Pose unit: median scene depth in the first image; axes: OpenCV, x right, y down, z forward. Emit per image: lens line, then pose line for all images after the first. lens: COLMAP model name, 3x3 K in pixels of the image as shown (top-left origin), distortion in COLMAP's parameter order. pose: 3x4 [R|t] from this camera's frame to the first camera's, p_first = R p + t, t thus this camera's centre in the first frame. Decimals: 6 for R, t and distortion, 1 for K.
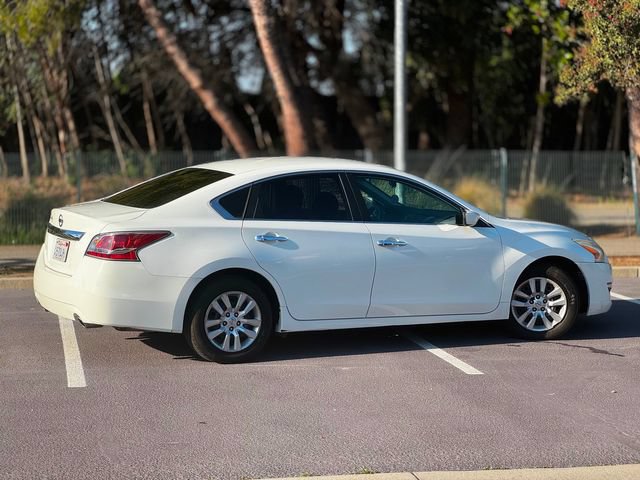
lens RADIAL K [[1415.5, 0, 320.0], [0, 1415.5, 240.0], [0, 0, 1]] dist [0.060996, 0.998951]
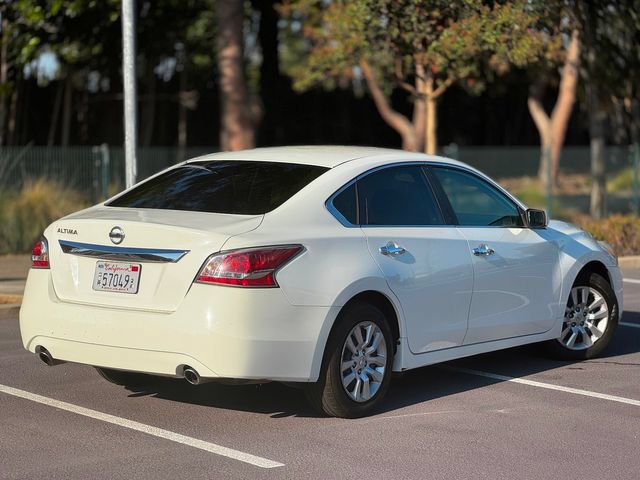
lens RADIAL K [[1510.0, 0, 319.8], [0, 1510.0, 280.6], [0, 0, 1]] dist [0.085753, 1.170707]
pose [[0.889023, -0.042906, 0.455848, -0.439091], [0.033150, 0.999018, 0.029382, -0.009958], [-0.456661, -0.011010, 0.889572, 0.287876]]
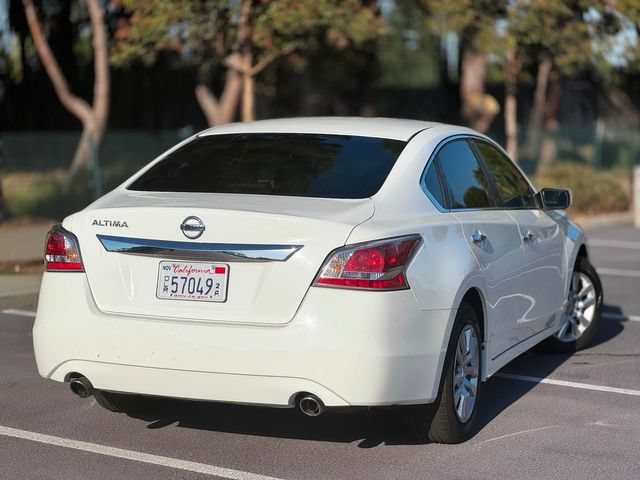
lens RADIAL K [[1415.5, 0, 320.0], [0, 1415.5, 240.0], [0, 0, 1]] dist [0.060996, 0.998951]
pose [[0.738347, -0.055150, 0.672163, -0.517459], [0.049467, 0.998395, 0.027579, -0.021672], [-0.672605, 0.012887, 0.739890, 0.566511]]
